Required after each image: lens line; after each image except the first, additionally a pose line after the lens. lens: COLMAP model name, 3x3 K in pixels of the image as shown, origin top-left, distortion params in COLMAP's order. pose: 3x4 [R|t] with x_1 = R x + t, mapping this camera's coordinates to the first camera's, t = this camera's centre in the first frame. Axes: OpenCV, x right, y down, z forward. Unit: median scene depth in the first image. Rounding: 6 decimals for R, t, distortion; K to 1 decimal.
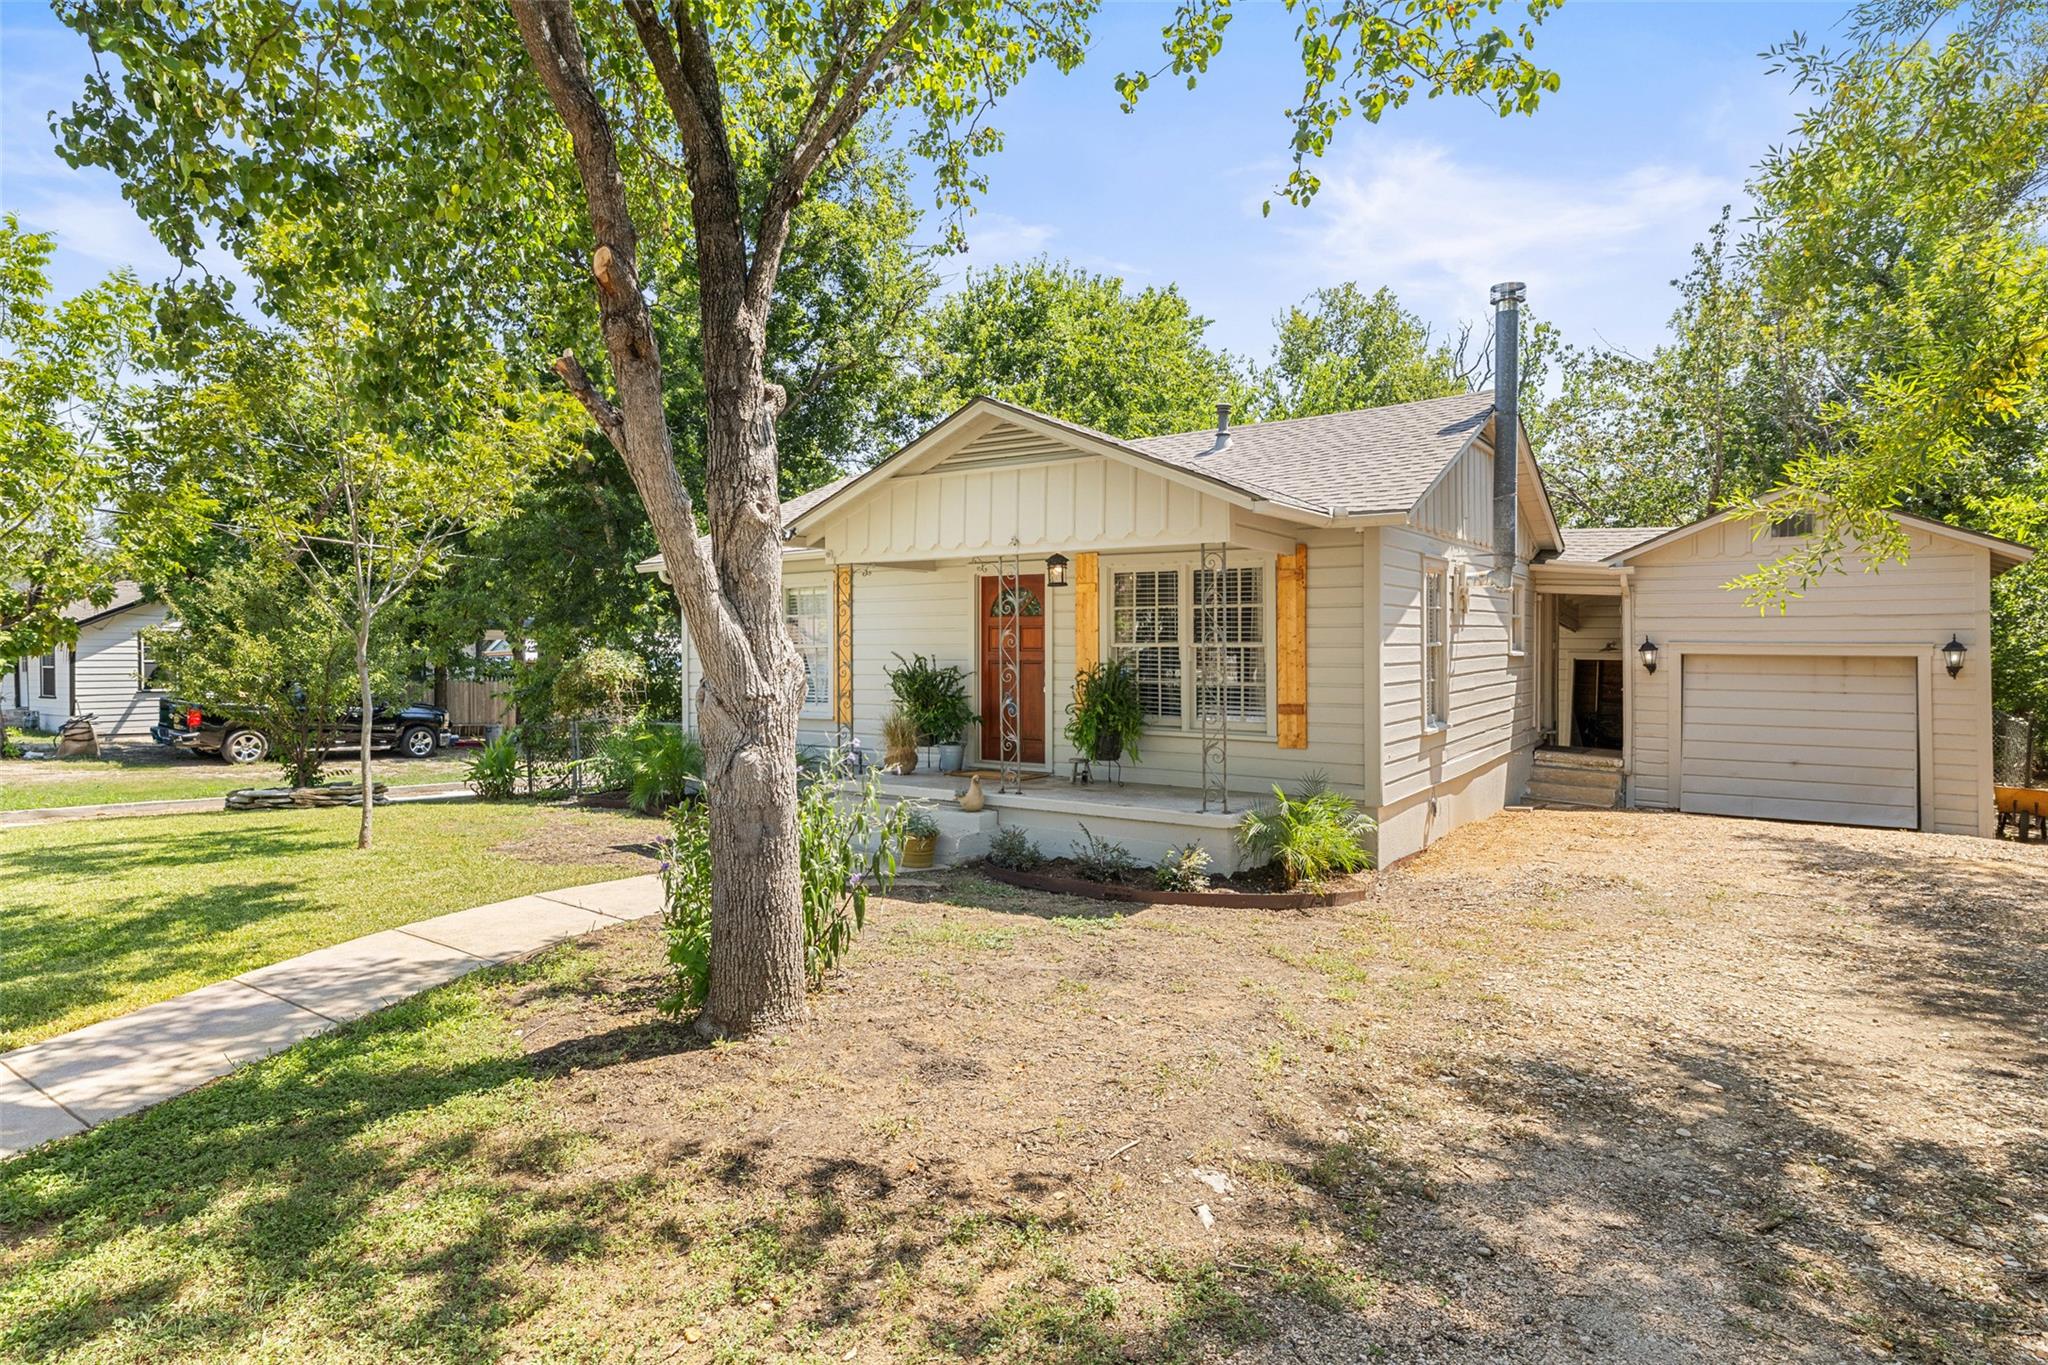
lens RADIAL K [[1073.1, 0, 1027.2], [0, 1073.1, 649.3], [0, 0, 1]] dist [0.000420, 0.000008]
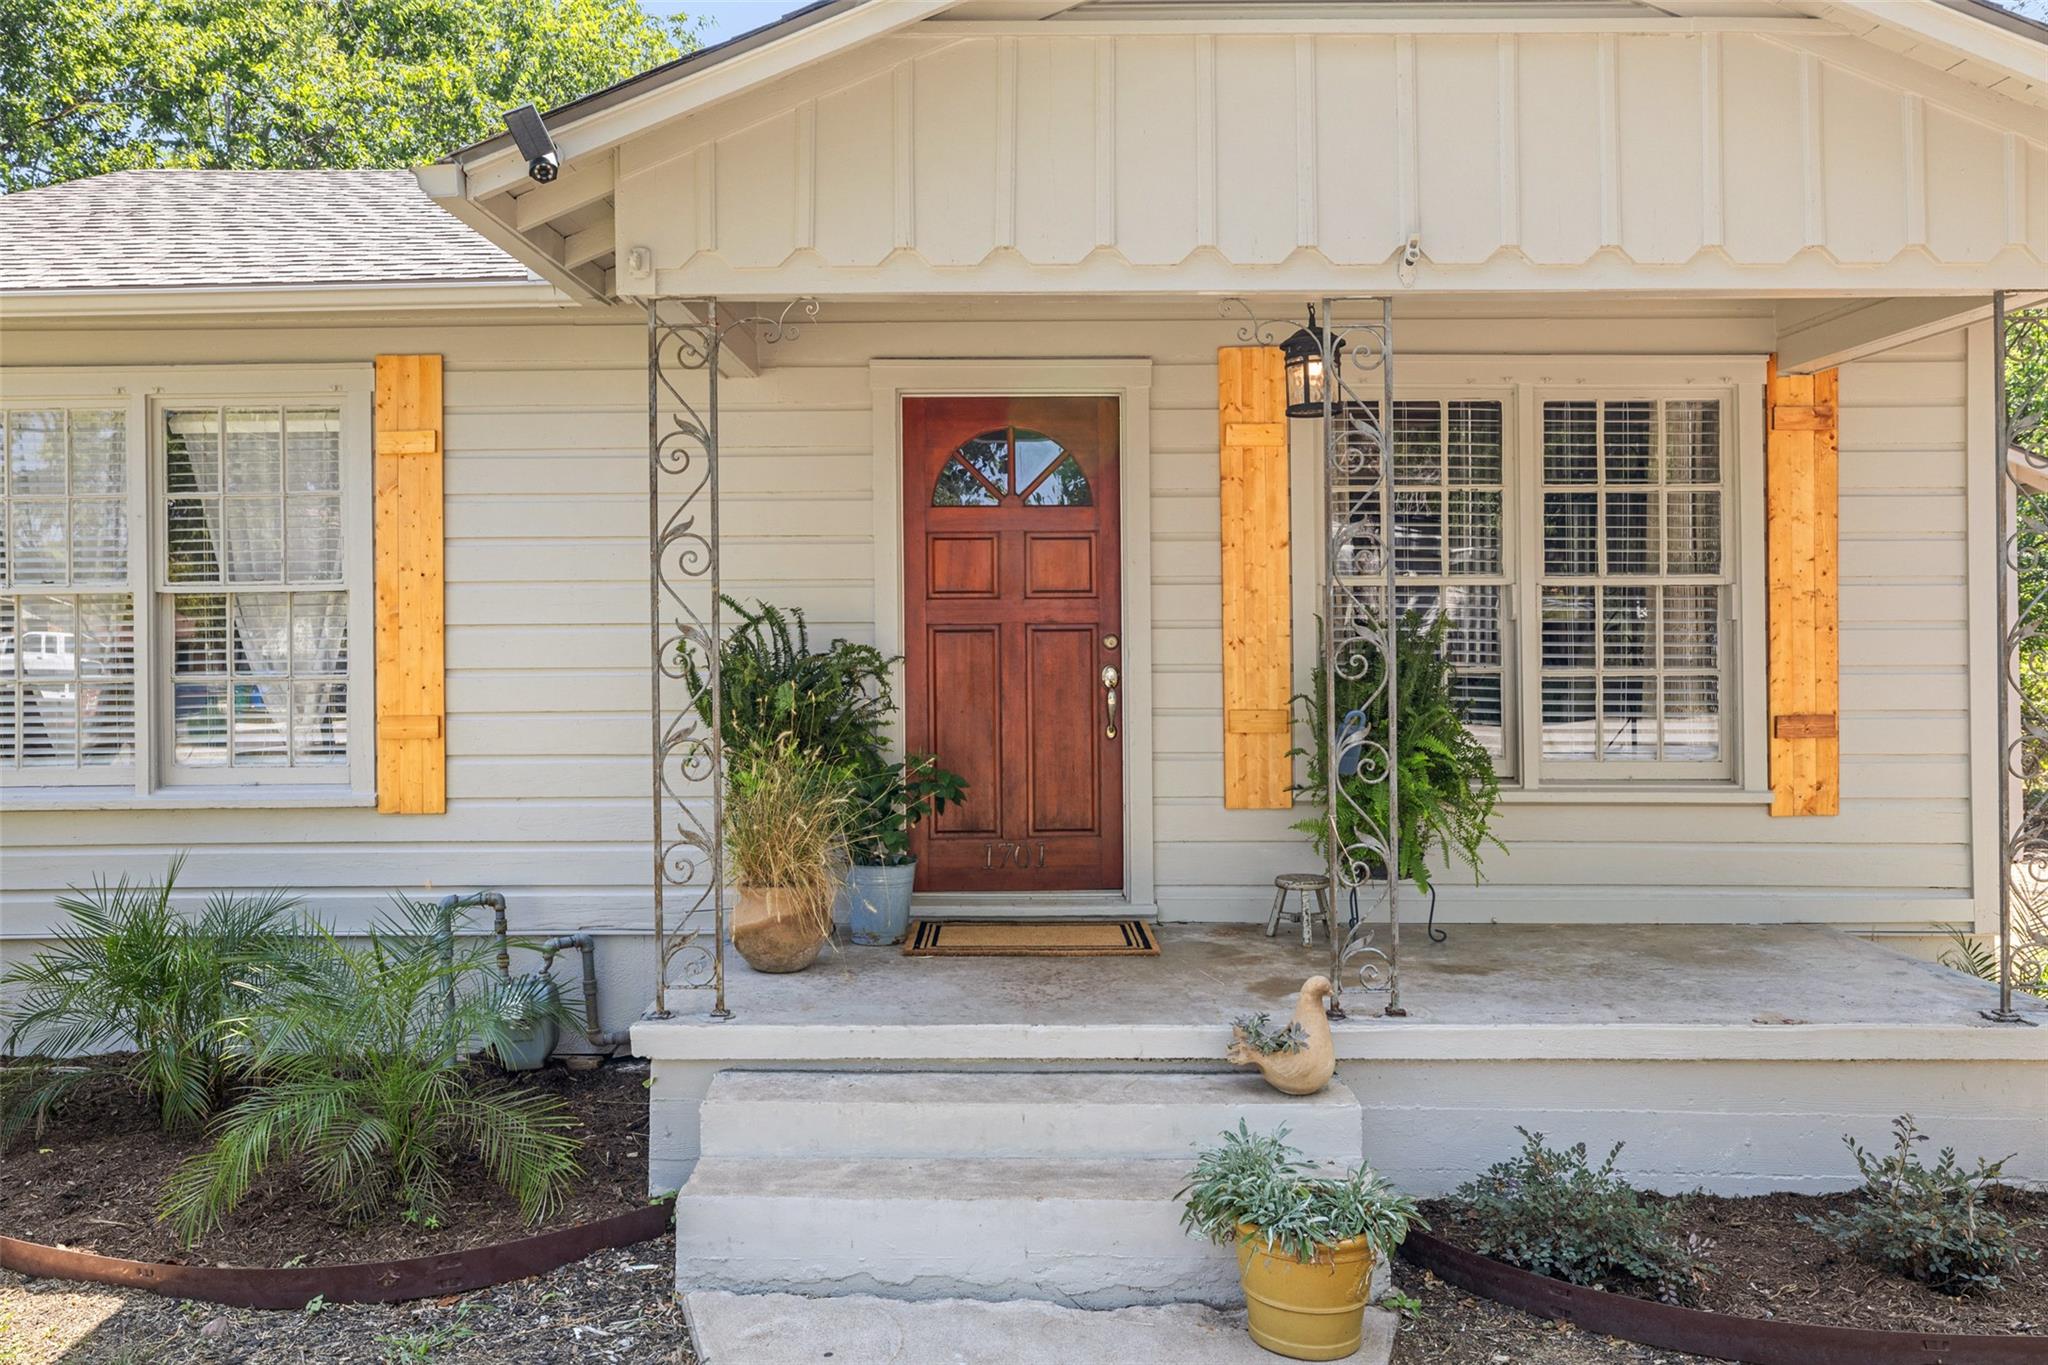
lens RADIAL K [[1533.0, 0, 1020.0], [0, 1533.0, 622.9], [0, 0, 1]] dist [-0.002959, 0.000023]
pose [[0.854523, -0.009587, 0.519325, -0.315682], [0.007661, 0.999954, 0.005855, 0.007750], [-0.519357, -0.001025, 0.854557, 0.584725]]
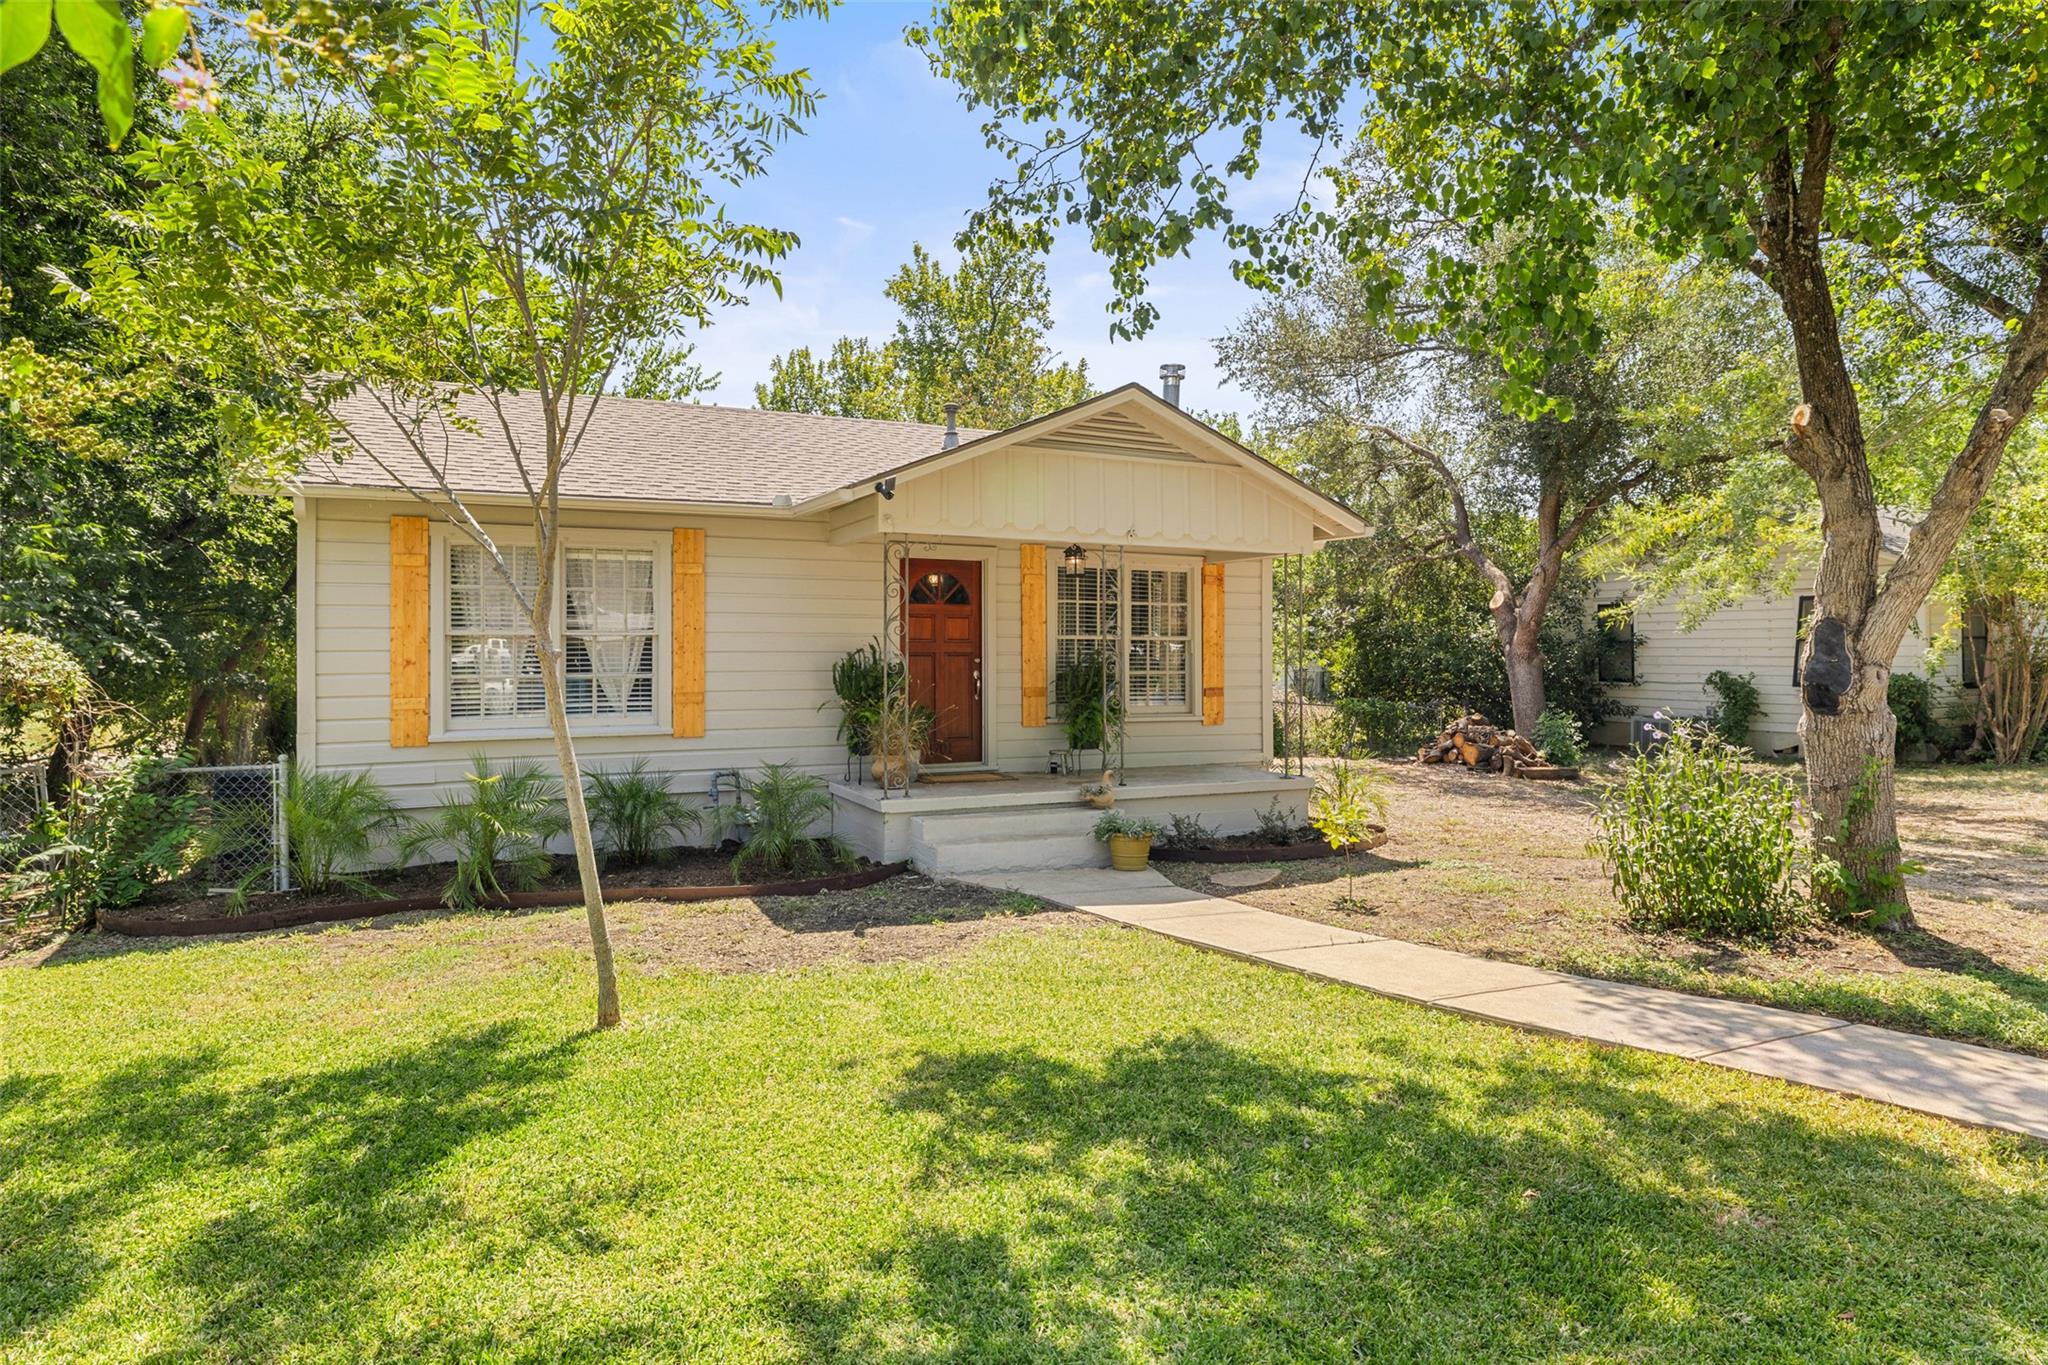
lens RADIAL K [[1073.1, 0, 1027.2], [0, 1073.1, 649.3], [0, 0, 1]] dist [0.000420, 0.000008]
pose [[0.552770, -0.003160, 0.833328, -0.793535], [-0.005160, 0.999961, 0.007215, 0.000822], [-0.833318, -0.008288, 0.552732, 0.471537]]
